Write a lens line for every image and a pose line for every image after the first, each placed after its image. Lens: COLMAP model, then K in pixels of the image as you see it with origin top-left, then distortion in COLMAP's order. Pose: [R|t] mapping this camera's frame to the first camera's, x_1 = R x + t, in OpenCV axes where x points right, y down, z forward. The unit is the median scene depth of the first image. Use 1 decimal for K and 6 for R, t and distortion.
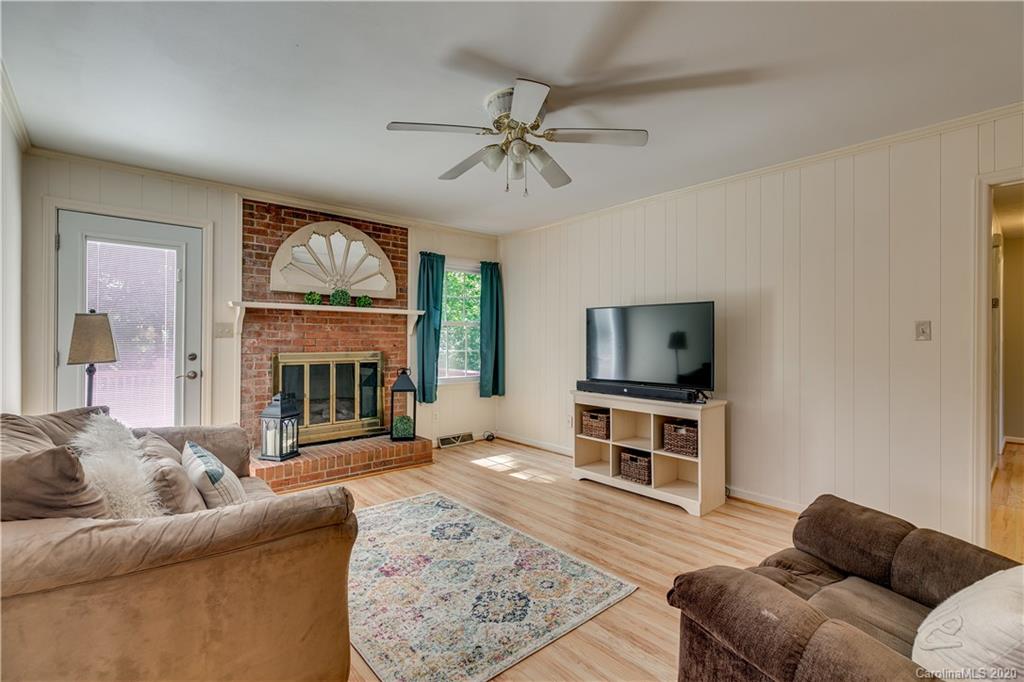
lens RADIAL K [[459.7, 0, 513.4], [0, 459.7, 333.9], [0, 0, 1]] dist [0.001875, -0.000034]
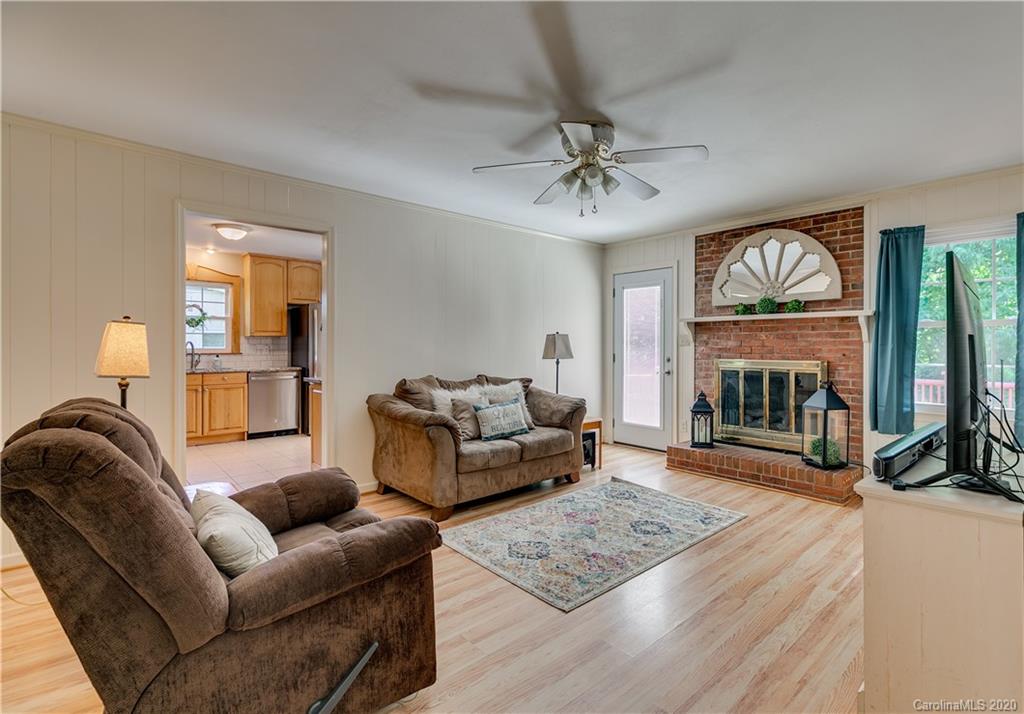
lens RADIAL K [[494.5, 0, 551.5], [0, 494.5, 341.3], [0, 0, 1]] dist [-0.002382, -0.000422]
pose [[0.034613, -0.011891, -0.999330, 0.726567], [0.010417, 0.999879, -0.011537, 0.006642], [0.999347, -0.010010, 0.034732, 0.532635]]
